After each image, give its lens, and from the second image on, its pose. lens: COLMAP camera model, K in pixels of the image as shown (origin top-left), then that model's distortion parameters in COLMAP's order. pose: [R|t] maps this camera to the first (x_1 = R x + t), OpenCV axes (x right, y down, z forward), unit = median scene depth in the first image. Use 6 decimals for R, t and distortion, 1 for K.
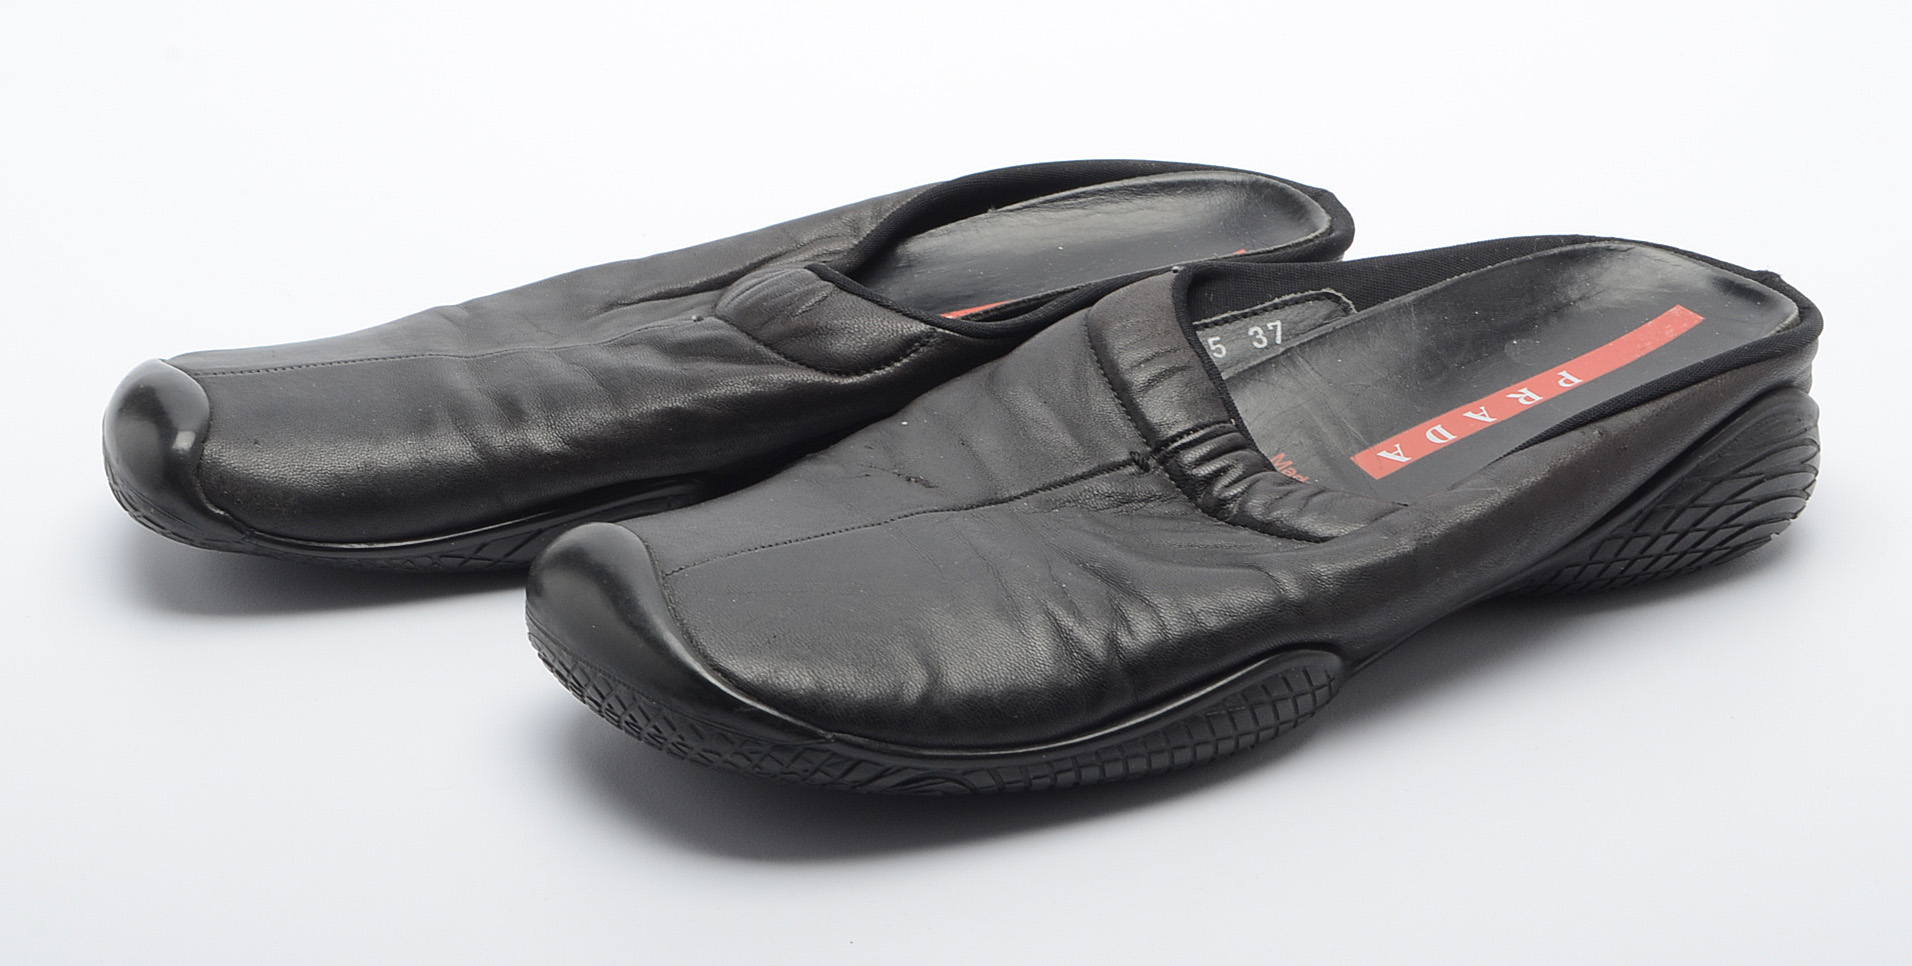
lens RADIAL K [[2741.5, 0, 950.6], [0, 2741.5, 480.2], [0, 0, 1]] dist [0.012063, 0.000000]
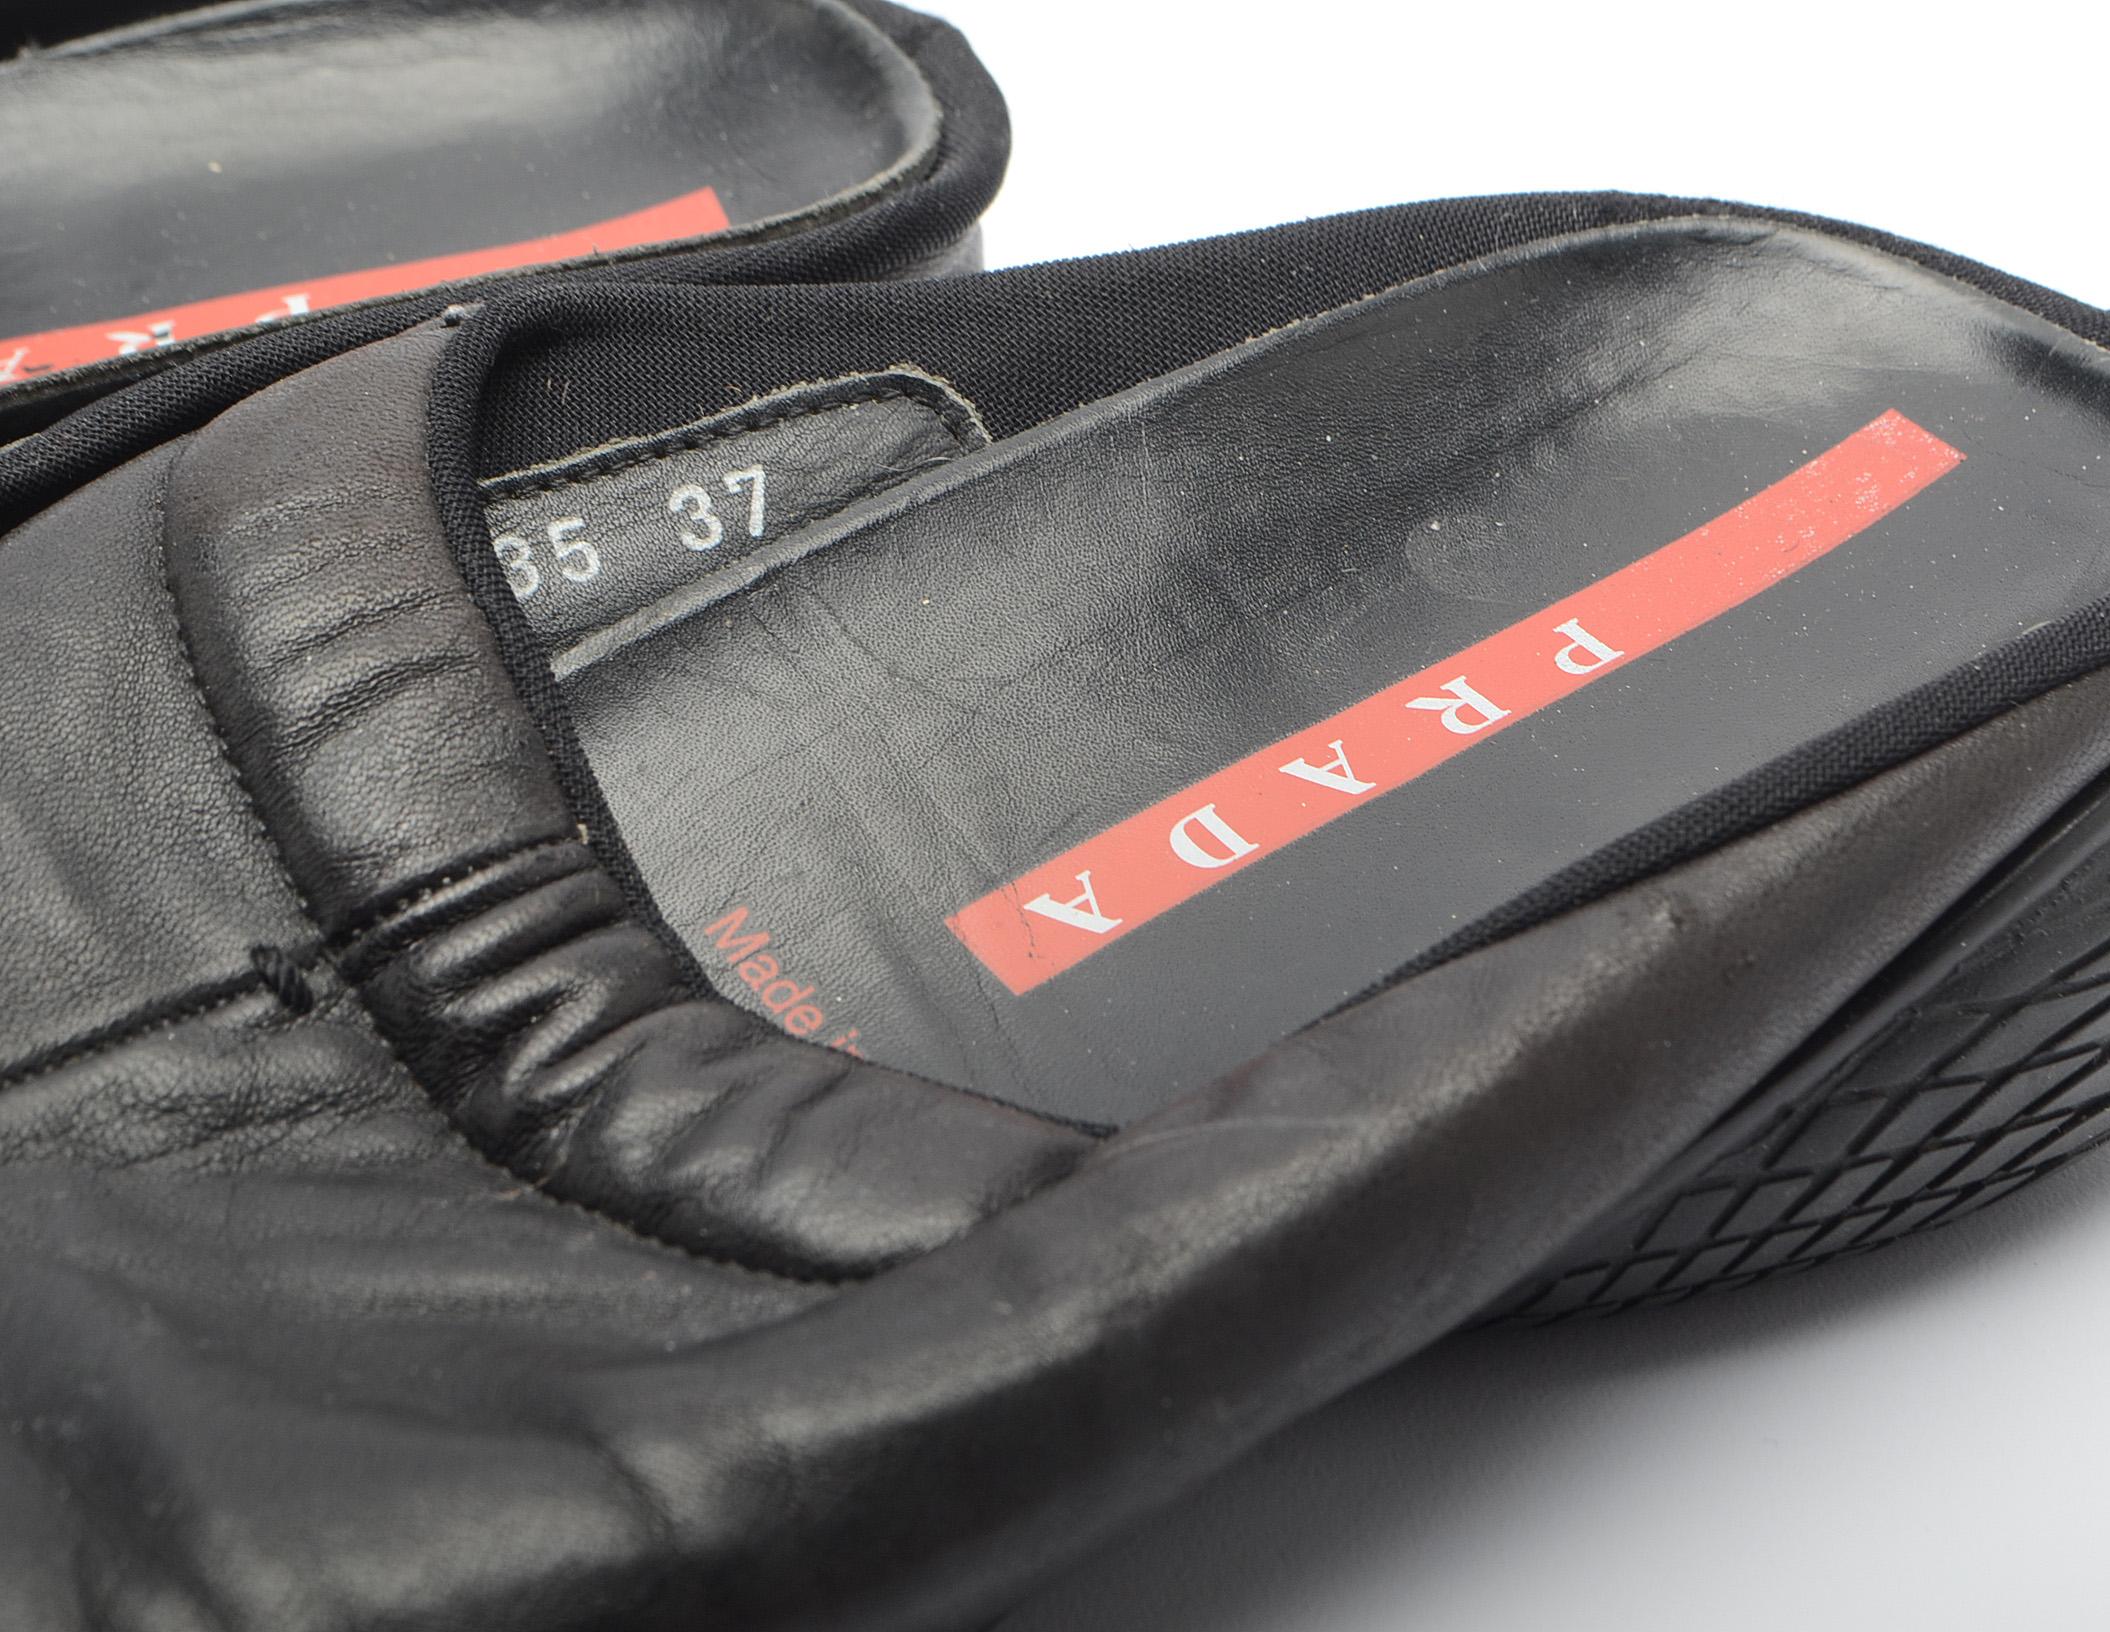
lens RADIAL K [[5003.6, 0, 1057.6], [0, 5003.6, 819.1], [0, 0, 1]] dist [0.041946, 0.000000]
pose [[0.993264, -0.009025, 0.115525, 0.088197], [-0.004075, 0.993626, 0.112657, -0.089166], [-0.115806, -0.112369, 0.986895, 0.390927]]
